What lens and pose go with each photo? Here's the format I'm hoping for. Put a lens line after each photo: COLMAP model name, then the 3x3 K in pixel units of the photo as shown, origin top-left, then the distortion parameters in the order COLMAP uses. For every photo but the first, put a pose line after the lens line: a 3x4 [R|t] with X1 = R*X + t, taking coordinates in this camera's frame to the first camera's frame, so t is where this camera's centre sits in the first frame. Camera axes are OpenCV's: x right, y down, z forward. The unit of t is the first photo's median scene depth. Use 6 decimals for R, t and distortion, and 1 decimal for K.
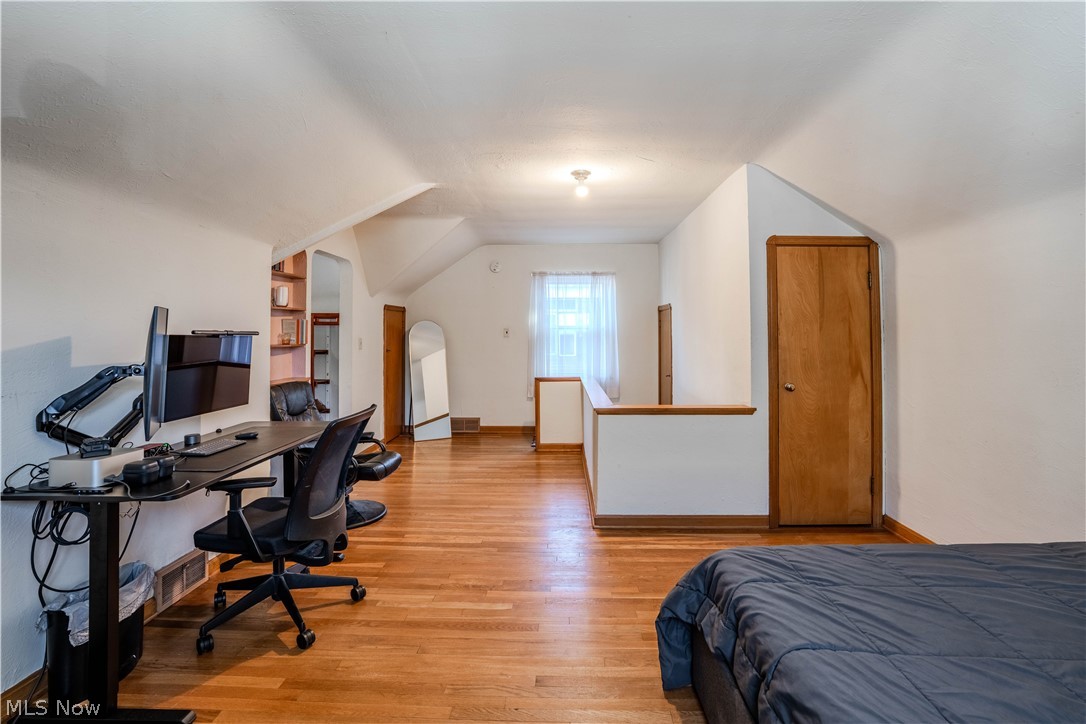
lens RADIAL K [[506.5, 0, 543.6], [0, 506.5, 376.1], [0, 0, 1]] dist [-0.067511, 0.025559]
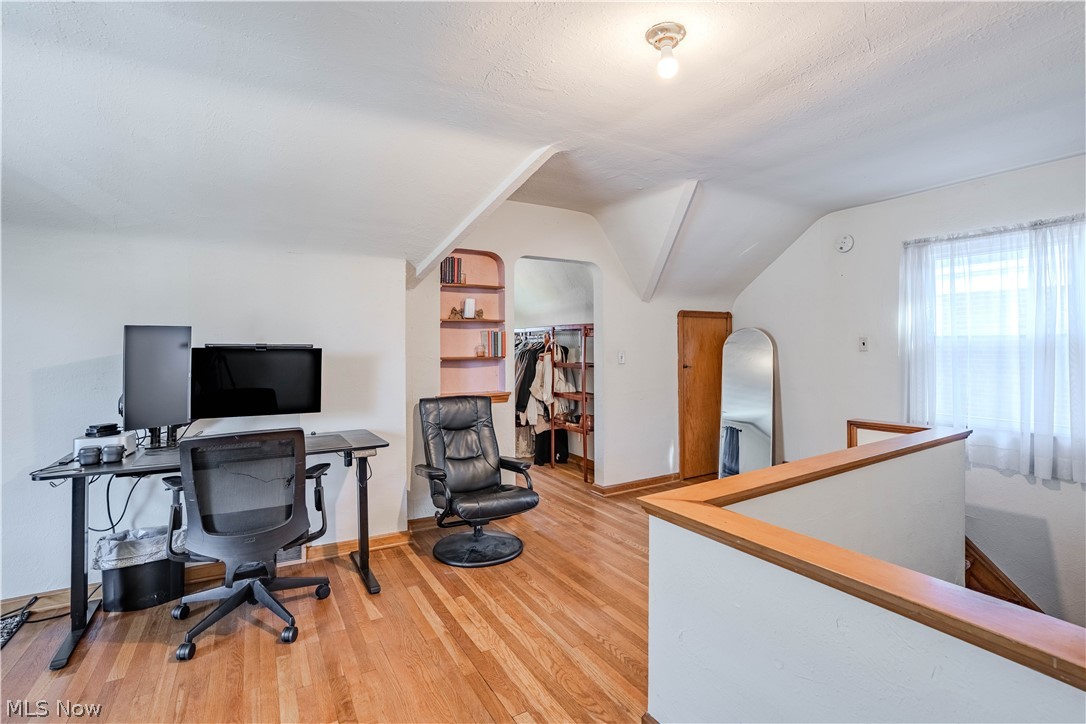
lens RADIAL K [[506.5, 0, 543.6], [0, 506.5, 376.1], [0, 0, 1]] dist [-0.067511, 0.025559]
pose [[0.549021, 0.051309, -0.834232, 0.249380], [-0.067313, 0.997586, 0.017056, -0.032707], [0.833093, 0.046790, 0.551150, 0.359743]]
